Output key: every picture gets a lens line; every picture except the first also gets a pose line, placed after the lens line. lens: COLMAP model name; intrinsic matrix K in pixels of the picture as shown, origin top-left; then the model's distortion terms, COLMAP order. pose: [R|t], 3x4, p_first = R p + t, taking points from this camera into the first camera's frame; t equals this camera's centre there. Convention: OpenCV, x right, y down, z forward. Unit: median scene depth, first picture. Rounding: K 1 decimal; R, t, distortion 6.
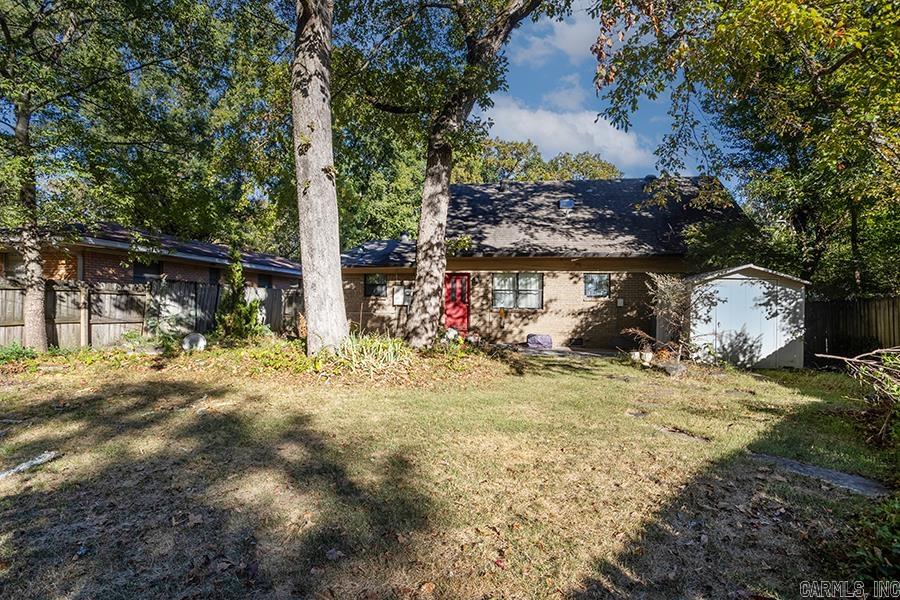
lens RADIAL K [[451.2, 0, 450.0], [0, 451.2, 300.0], [0, 0, 1]] dist [-0.019641, 0.000080]
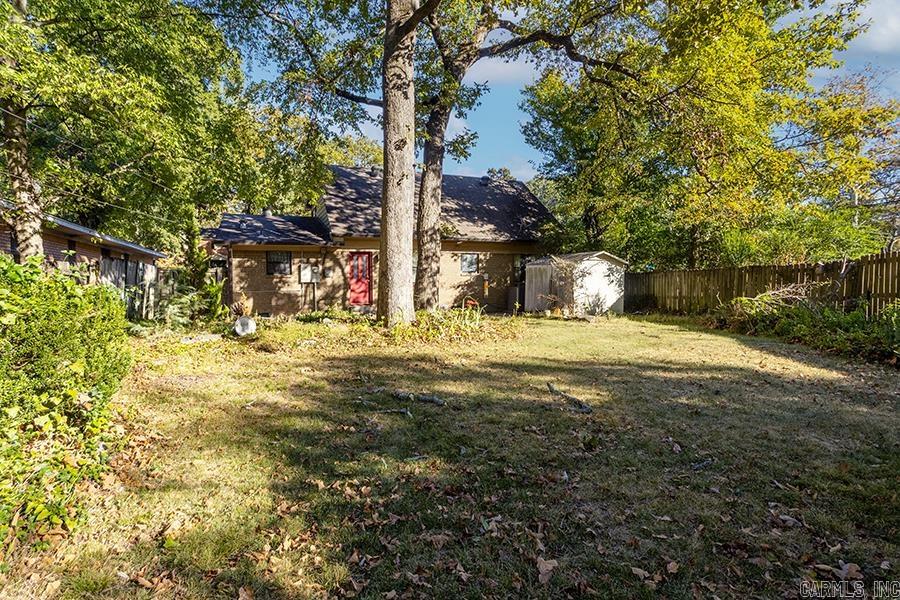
lens RADIAL K [[436.4, 0, 450.0], [0, 436.4, 300.0], [0, 0, 1]] dist [-0.019469, 0.001021]
pose [[0.846219, -0.043229, 0.531078, -0.375101], [0.013283, 0.998105, 0.060078, -0.003227], [-0.532669, -0.043784, 0.845190, -0.008348]]
